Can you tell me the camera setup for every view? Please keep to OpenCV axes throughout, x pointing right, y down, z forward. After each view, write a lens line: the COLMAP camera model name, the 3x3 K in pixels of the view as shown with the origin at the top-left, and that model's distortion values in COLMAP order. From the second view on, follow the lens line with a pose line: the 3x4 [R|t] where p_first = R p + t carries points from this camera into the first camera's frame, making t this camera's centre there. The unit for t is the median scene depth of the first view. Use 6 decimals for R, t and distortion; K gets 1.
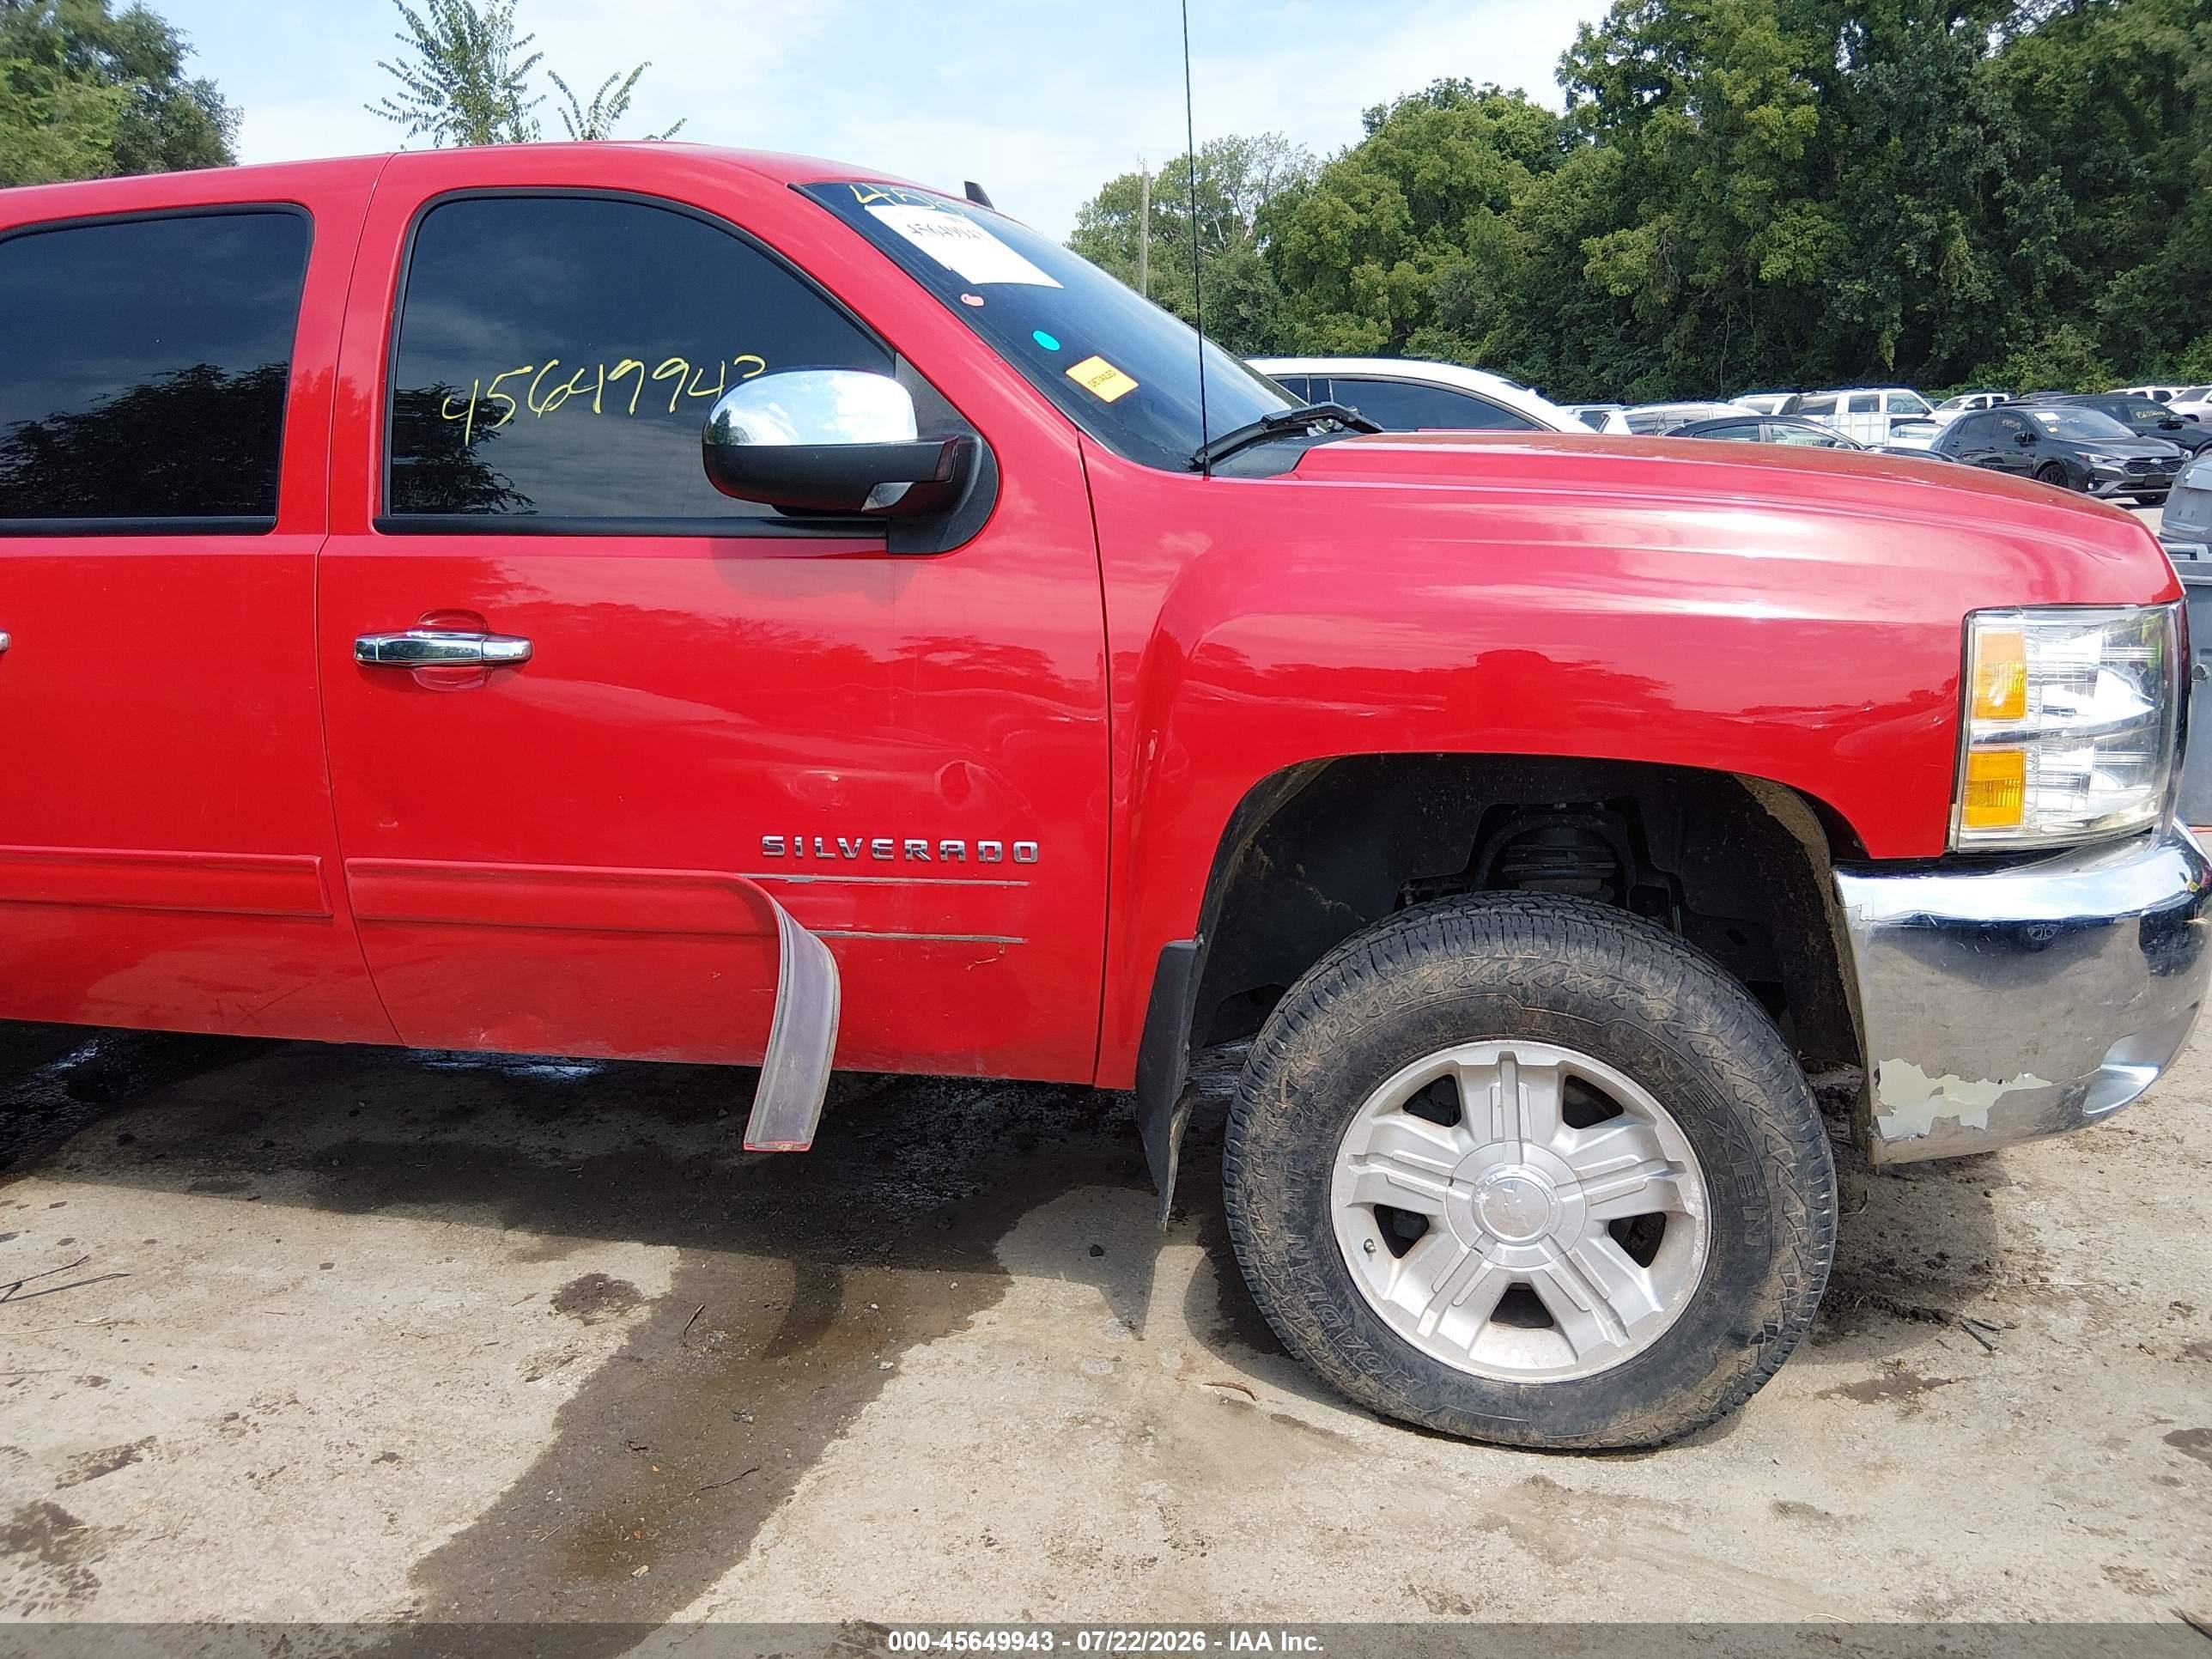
lens RADIAL K [[1660.0, 0, 1103.7], [0, 1660.0, 846.9], [0, 0, 1]] dist [0.105848, -0.189550]
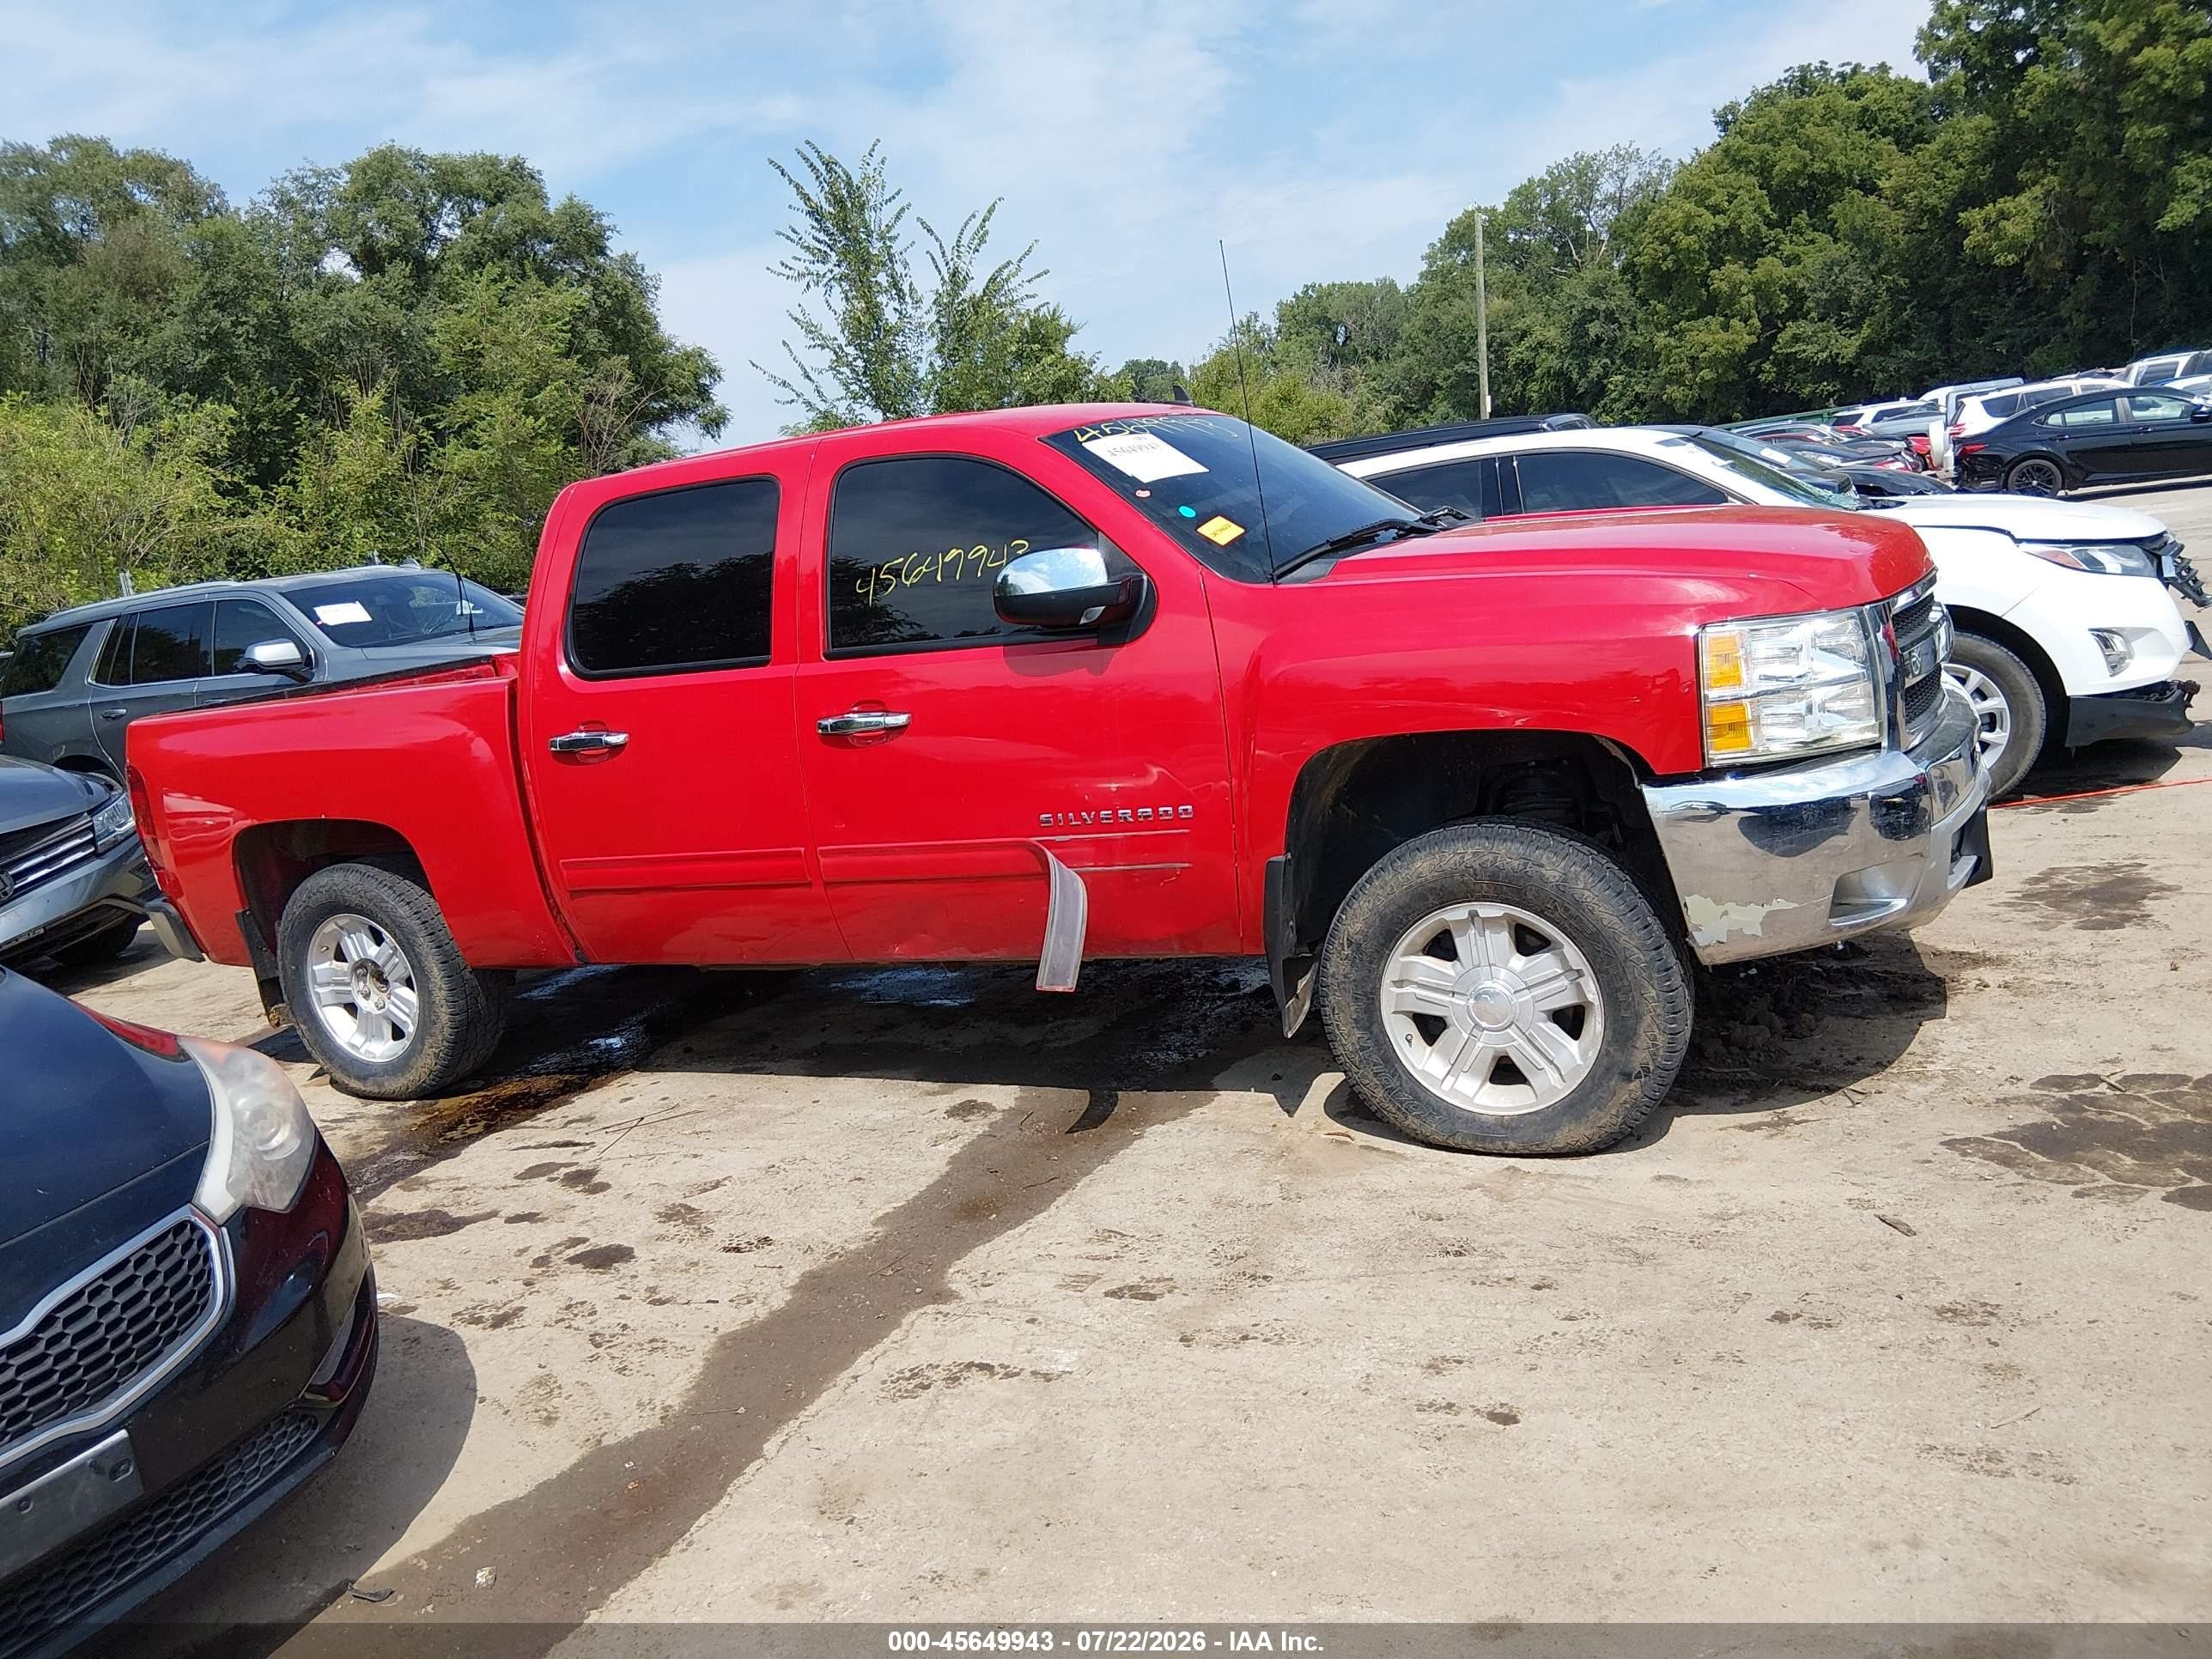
lens RADIAL K [[1660.0, 0, 1103.7], [0, 1660.0, 846.9], [0, 0, 1]] dist [0.105848, -0.189550]
pose [[0.971760, -0.063394, -0.227299, 0.225831], [0.056463, 0.997723, -0.036875, 0.085329], [0.229119, 0.023000, 0.973127, -0.599367]]
